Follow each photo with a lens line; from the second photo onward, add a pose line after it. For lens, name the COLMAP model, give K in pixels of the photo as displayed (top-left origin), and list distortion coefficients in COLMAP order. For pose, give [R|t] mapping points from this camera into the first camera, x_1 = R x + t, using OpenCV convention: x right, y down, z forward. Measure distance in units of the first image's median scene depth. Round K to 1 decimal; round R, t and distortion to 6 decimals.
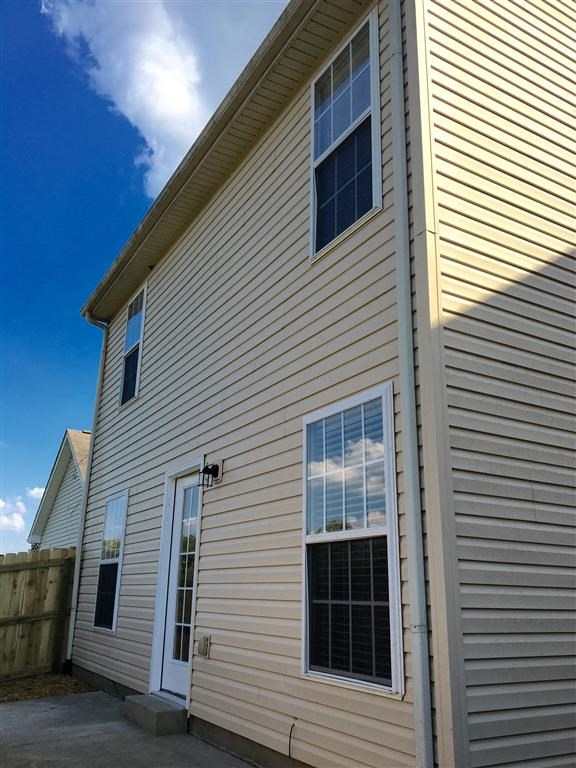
lens RADIAL K [[650.3, 0, 306.1], [0, 650.3, 382.9], [0, 0, 1]] dist [0.045601, -0.064583]
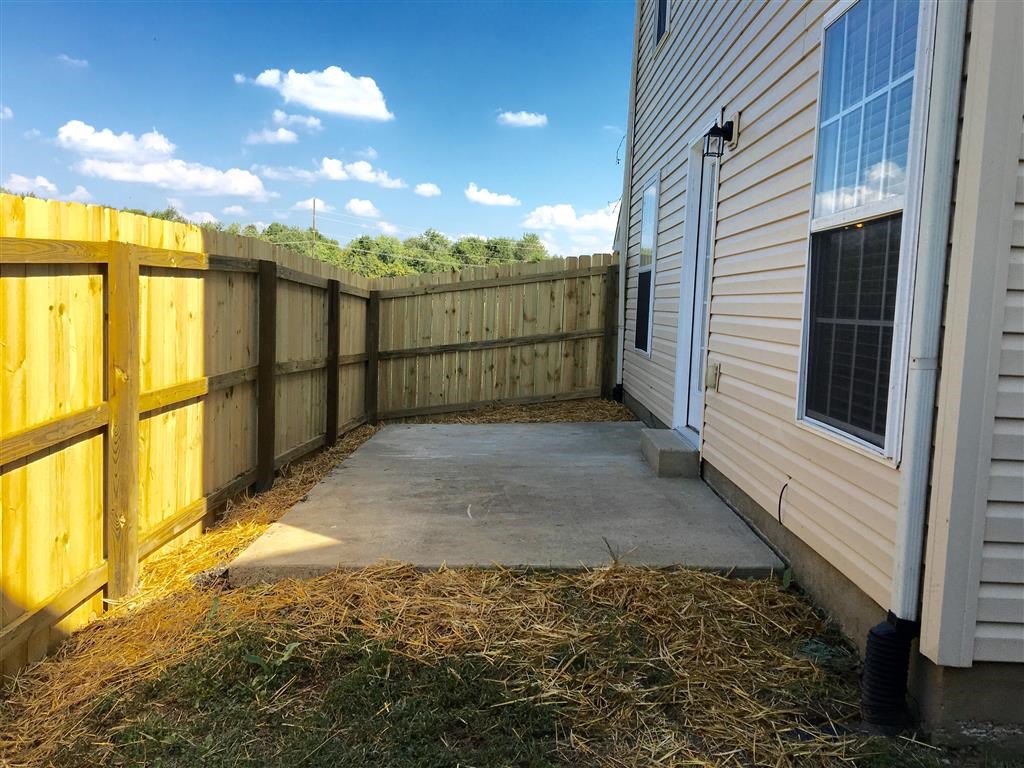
lens RADIAL K [[867.1, 0, 509.7], [0, 867.1, 382.2], [0, 0, 1]] dist [0.045601, -0.064583]
pose [[0.851381, 0.069058, -0.519983, 0.136071], [0.132140, 0.931090, 0.340014, 0.039089], [0.507632, -0.358192, 0.783587, 0.099117]]
